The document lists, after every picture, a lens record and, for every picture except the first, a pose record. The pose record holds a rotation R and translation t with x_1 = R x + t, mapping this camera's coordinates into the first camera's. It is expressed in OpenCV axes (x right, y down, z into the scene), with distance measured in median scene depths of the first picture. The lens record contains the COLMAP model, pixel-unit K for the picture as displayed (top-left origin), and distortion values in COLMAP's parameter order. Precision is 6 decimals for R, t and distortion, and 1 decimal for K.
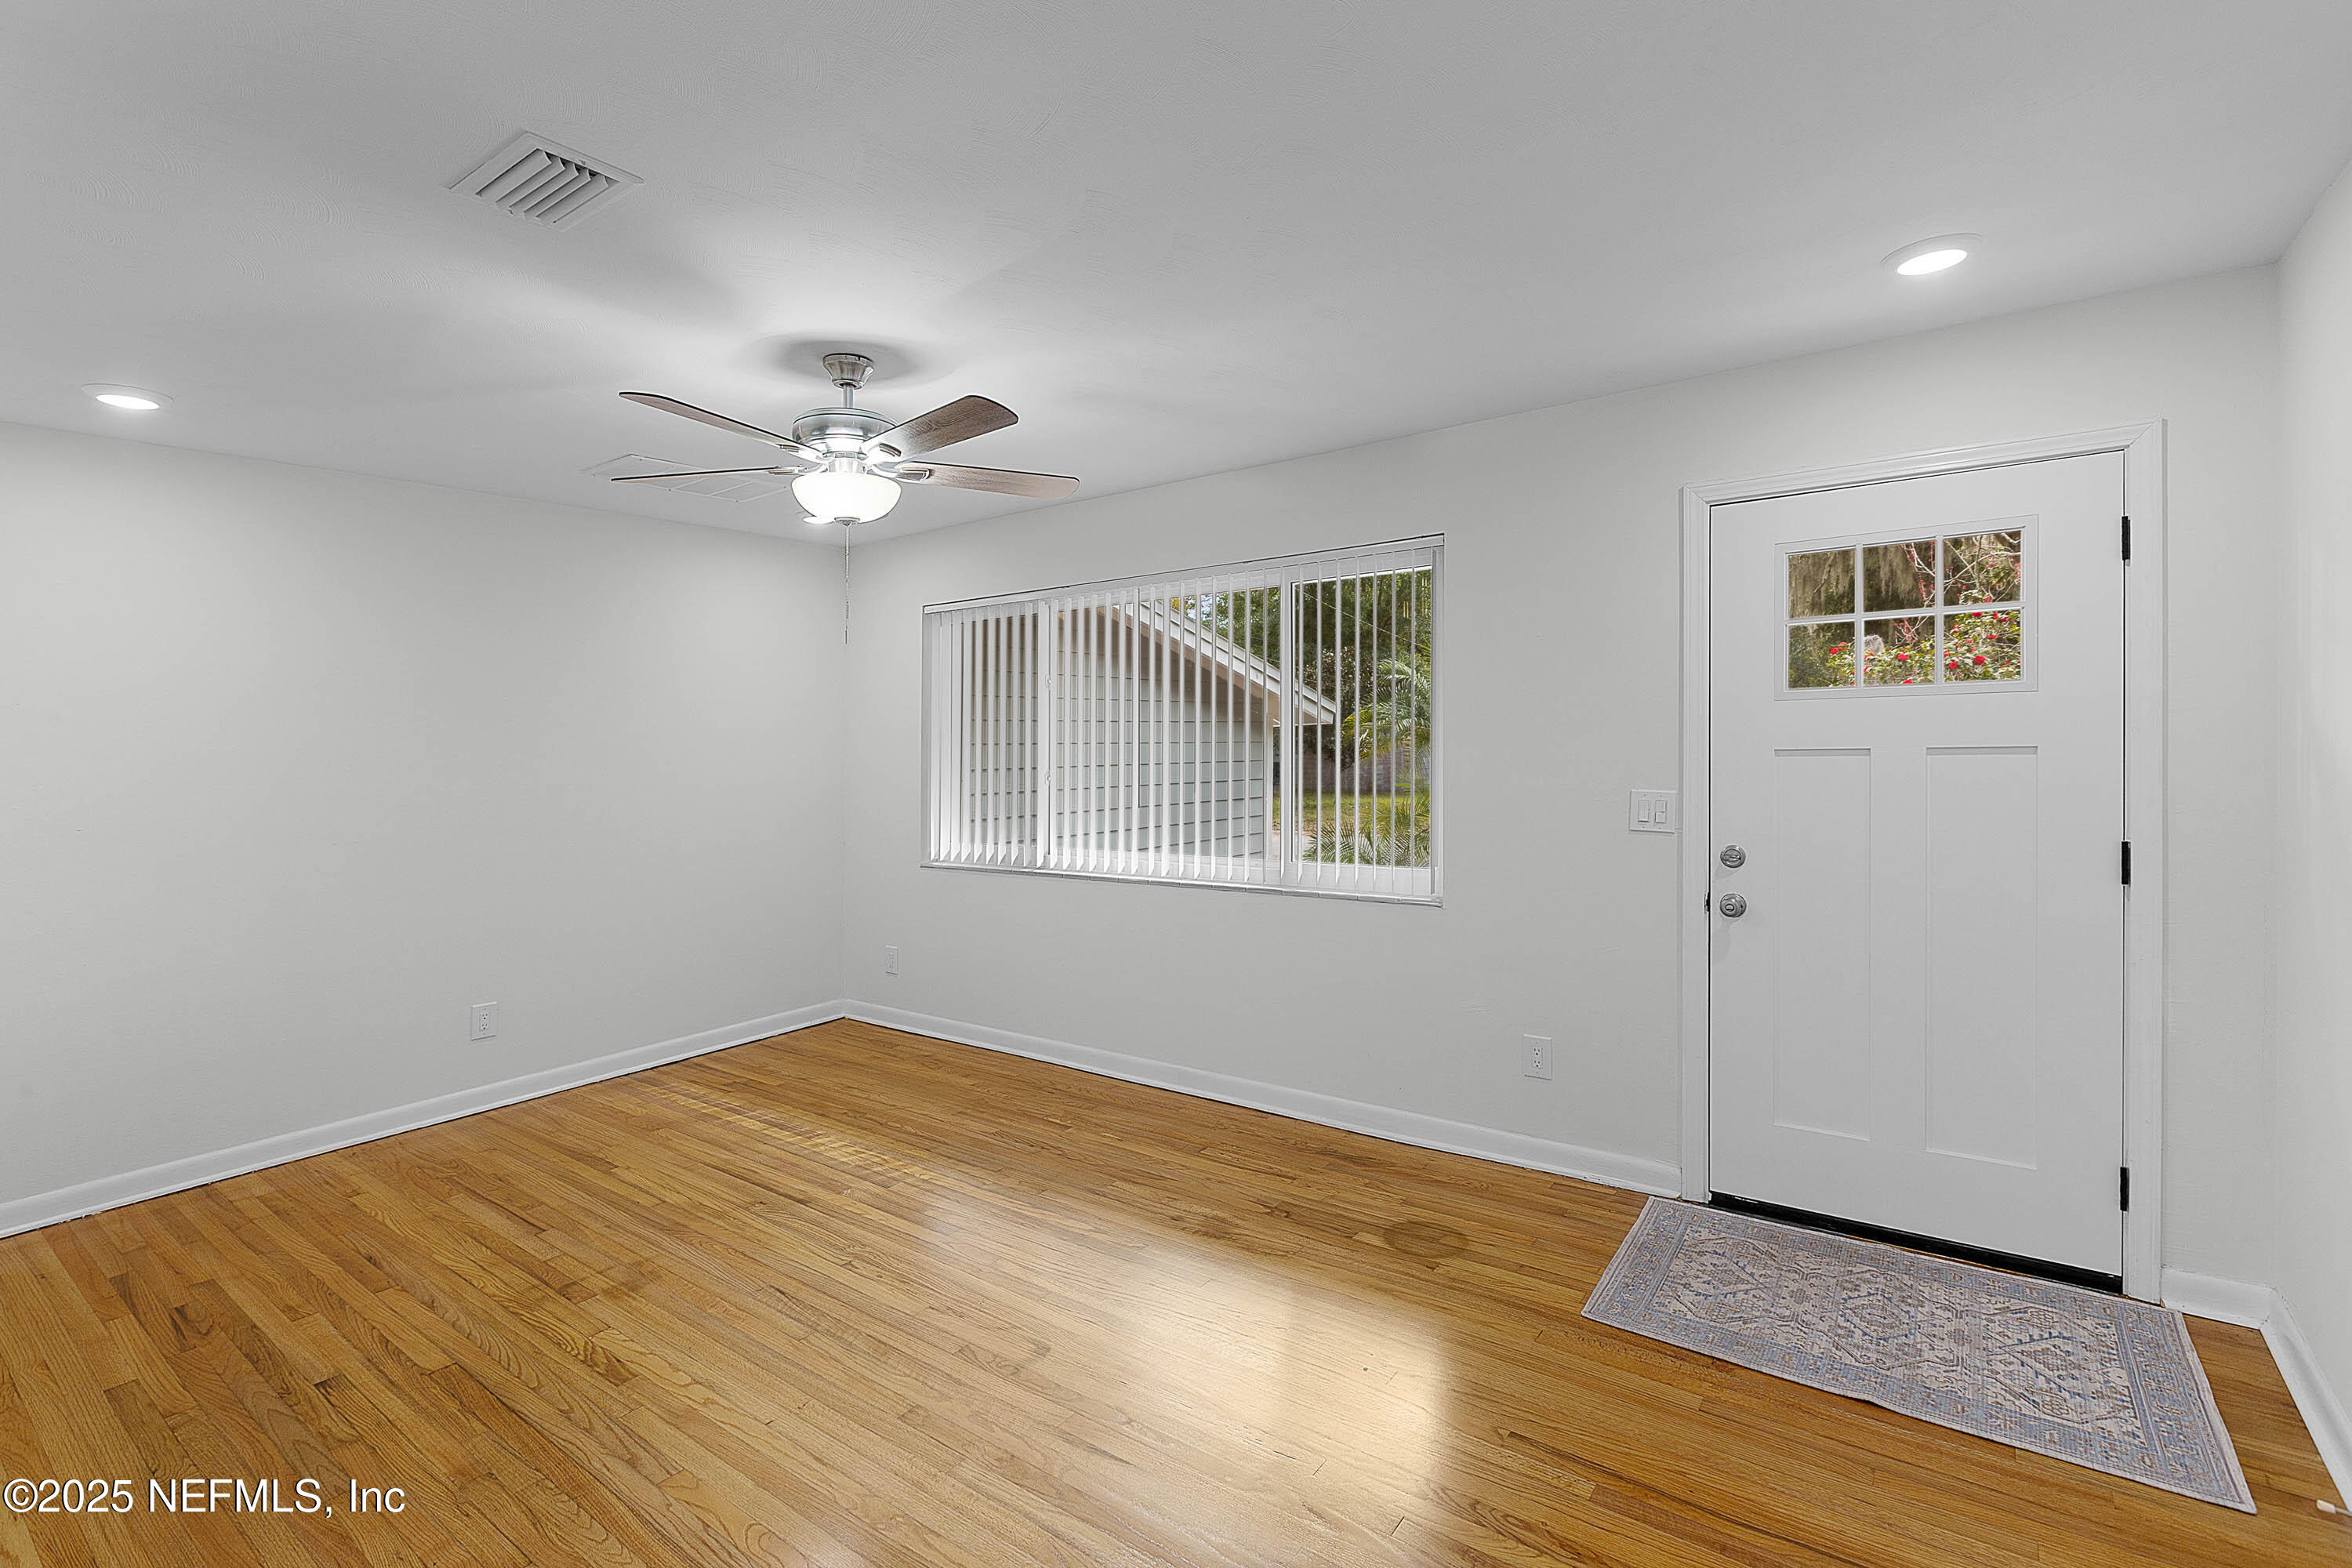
lens RADIAL K [[1072.6, 0, 1178.3], [0, 1072.6, 771.1], [0, 0, 1]] dist [-0.001833, -0.000046]
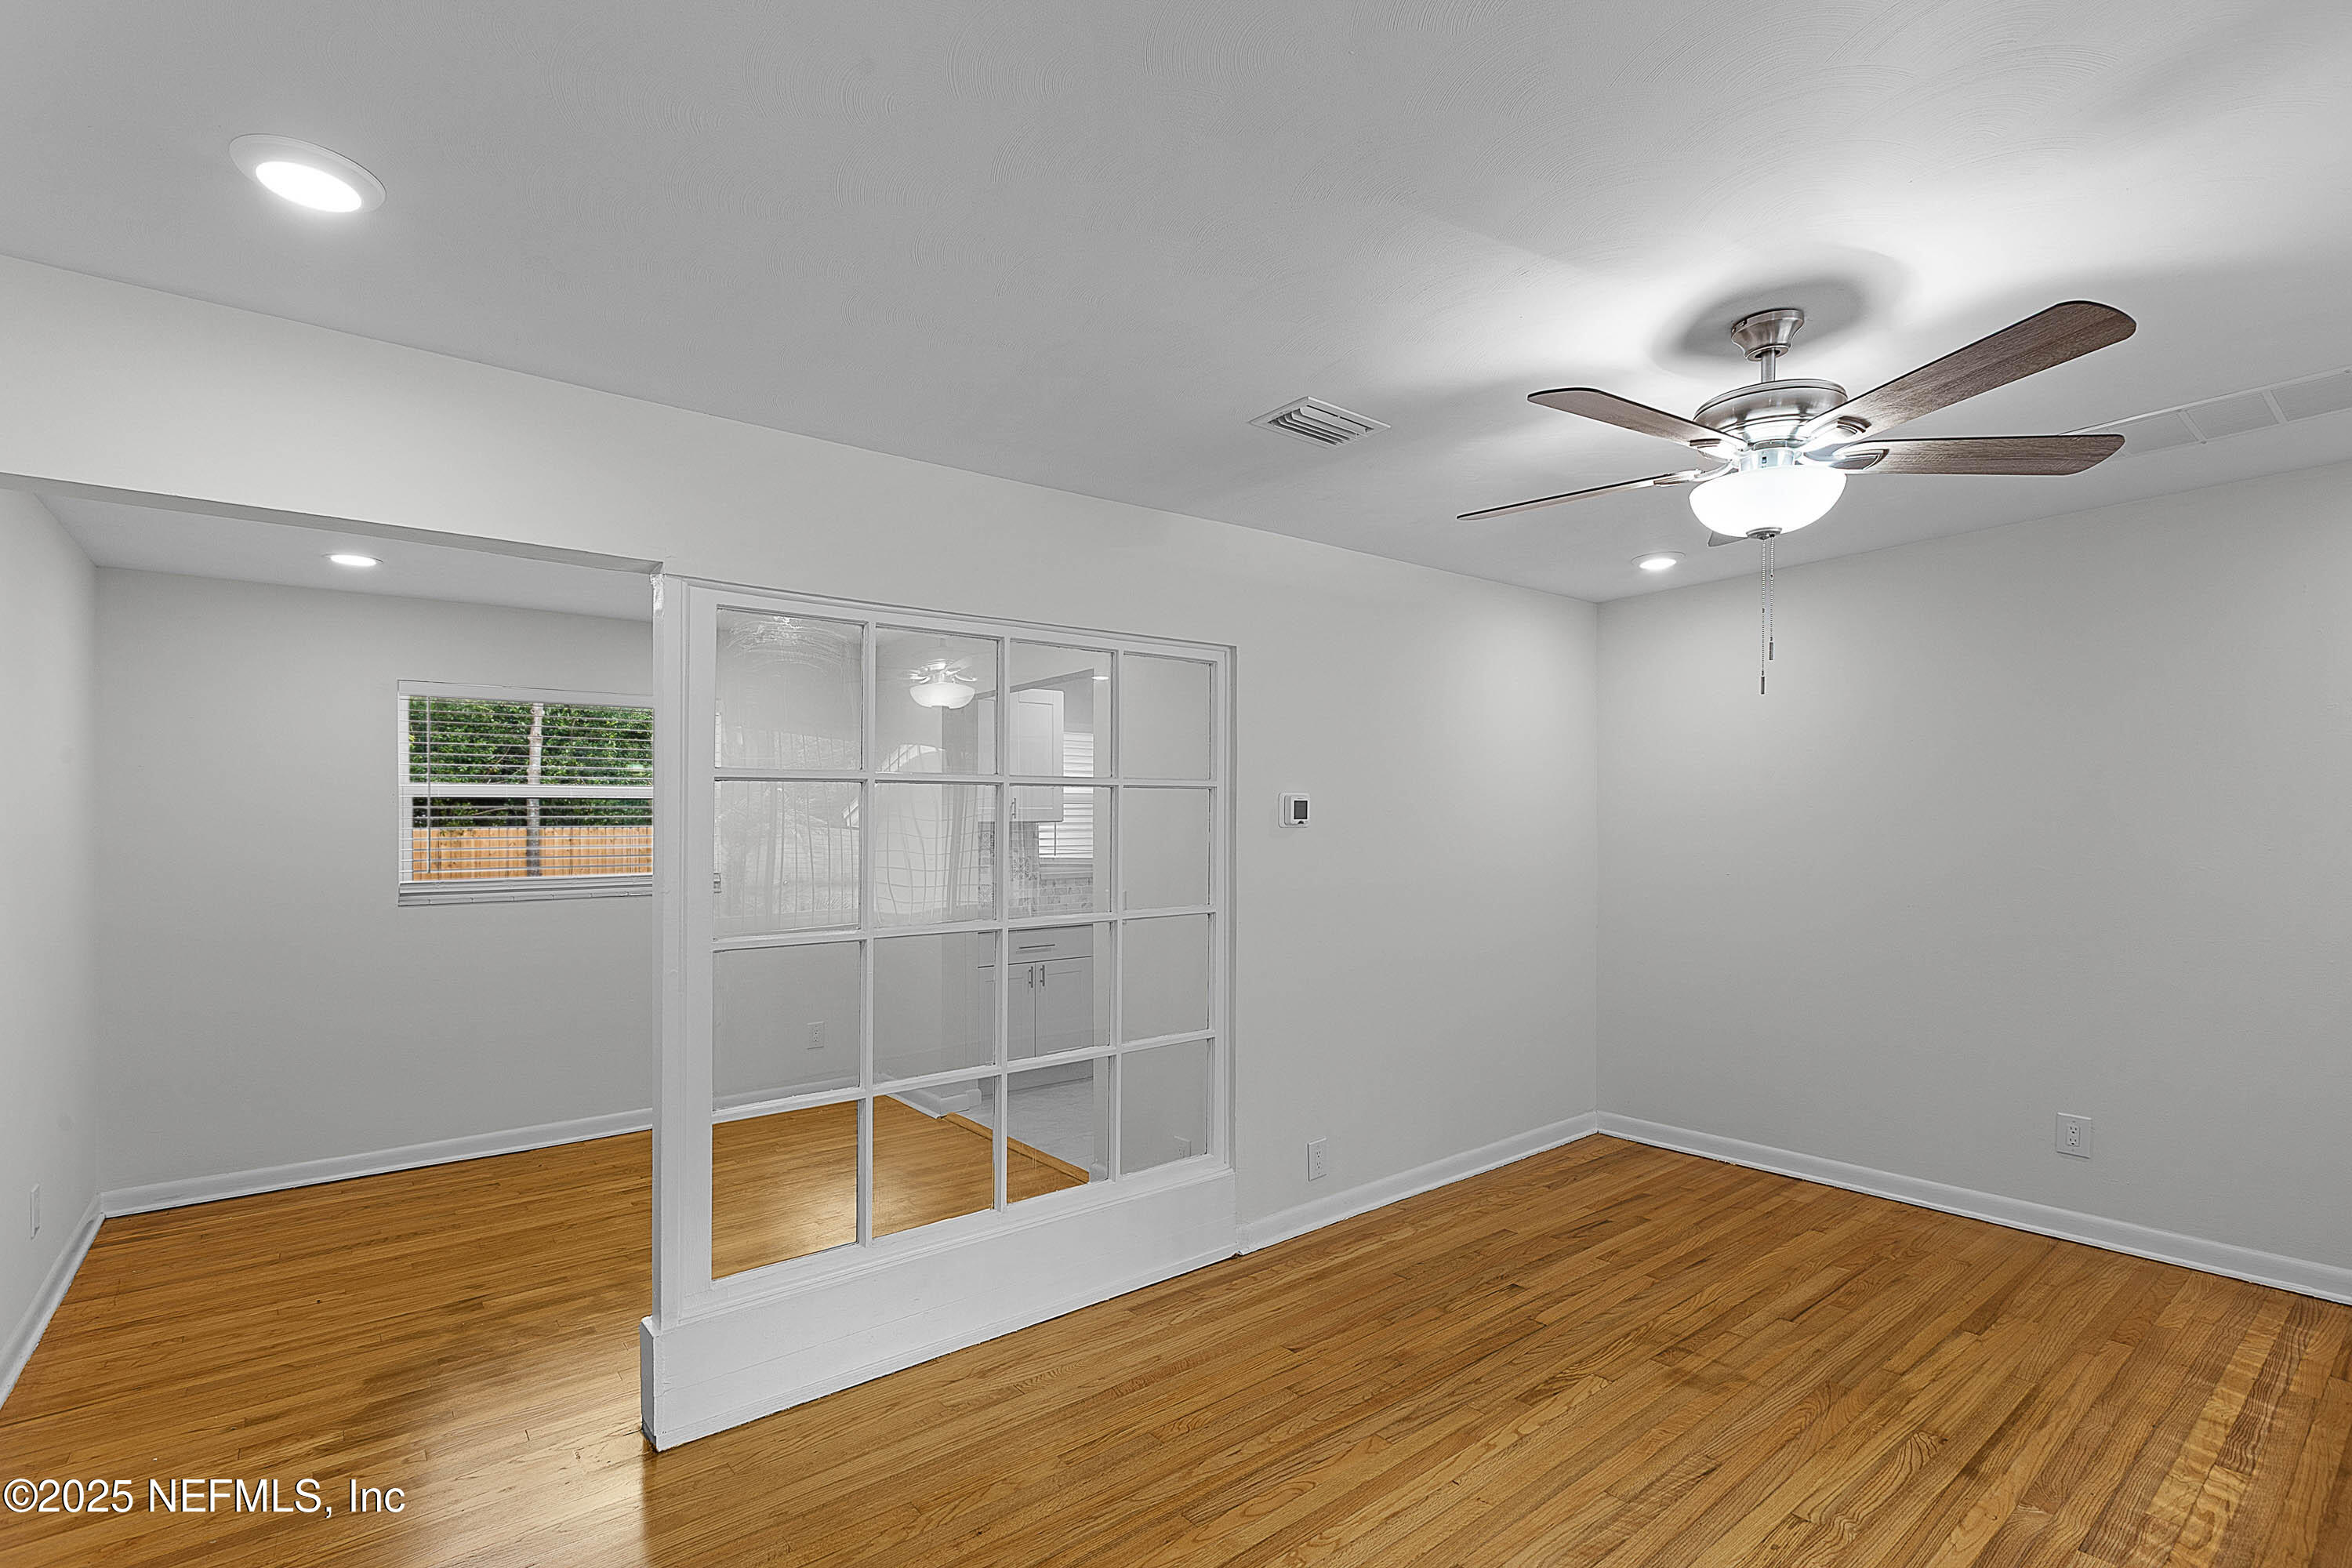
lens RADIAL K [[1072.6, 0, 1176.5], [0, 1072.6, 791.0], [0, 0, 1]] dist [-0.001833, -0.000046]
pose [[-0.259409, -0.009773, -0.965718, 0.457319], [-0.012652, 0.999897, -0.006720, -0.034083], [0.965685, 0.010475, -0.259506, 0.657844]]
